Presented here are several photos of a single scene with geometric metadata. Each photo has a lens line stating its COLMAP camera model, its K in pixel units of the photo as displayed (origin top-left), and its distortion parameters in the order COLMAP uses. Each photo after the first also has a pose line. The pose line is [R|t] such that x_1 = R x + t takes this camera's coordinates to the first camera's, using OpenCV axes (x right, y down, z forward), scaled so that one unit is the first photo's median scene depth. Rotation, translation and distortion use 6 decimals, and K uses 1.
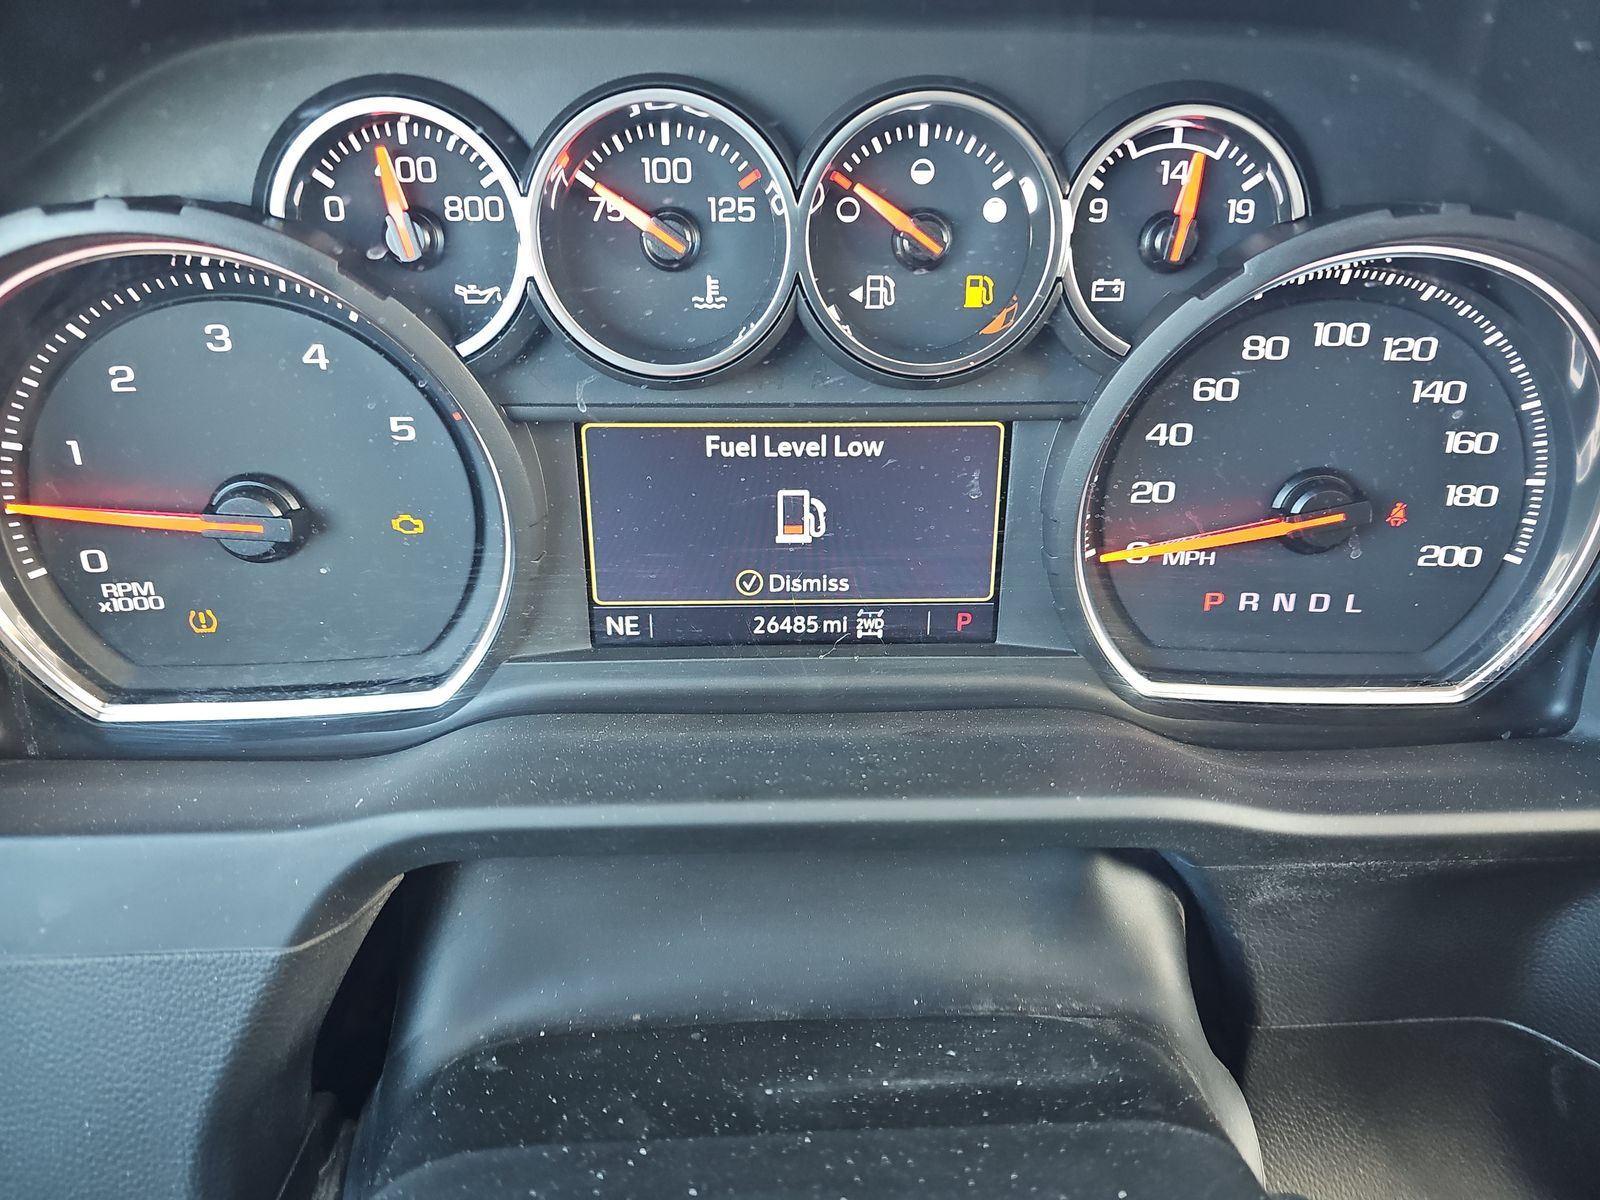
lens RADIAL K [[1077.1, 0, 800.0], [0, 1077.1, 600.0], [0, 0, 1]] dist [-0.022050, -0.002318]
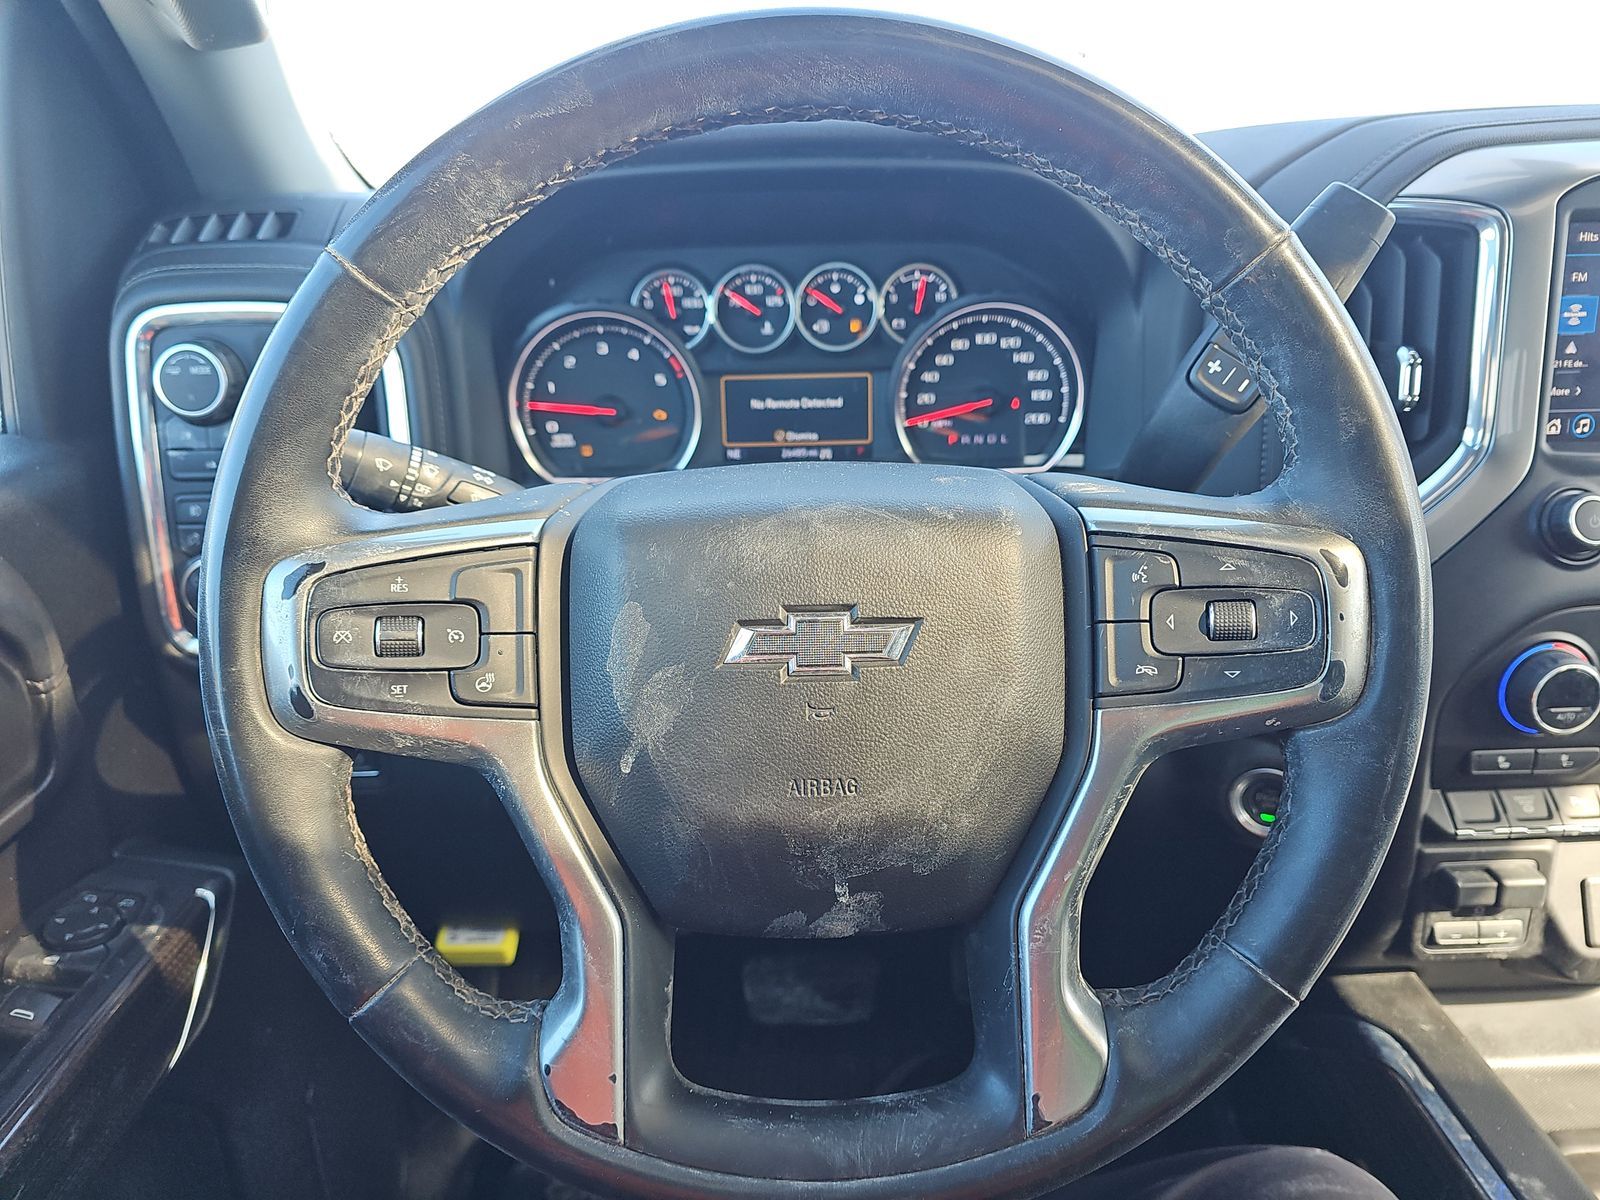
lens RADIAL K [[1029.4, 0, 800.0], [0, 1029.4, 600.0], [0, 0, 1]] dist [0.010289, 0.000005]
pose [[0.999573, -0.029219, -0.000548, -0.011025], [0.028972, 0.993215, -0.112626, 0.809620], [0.003836, 0.112562, 0.993637, -1.814128]]
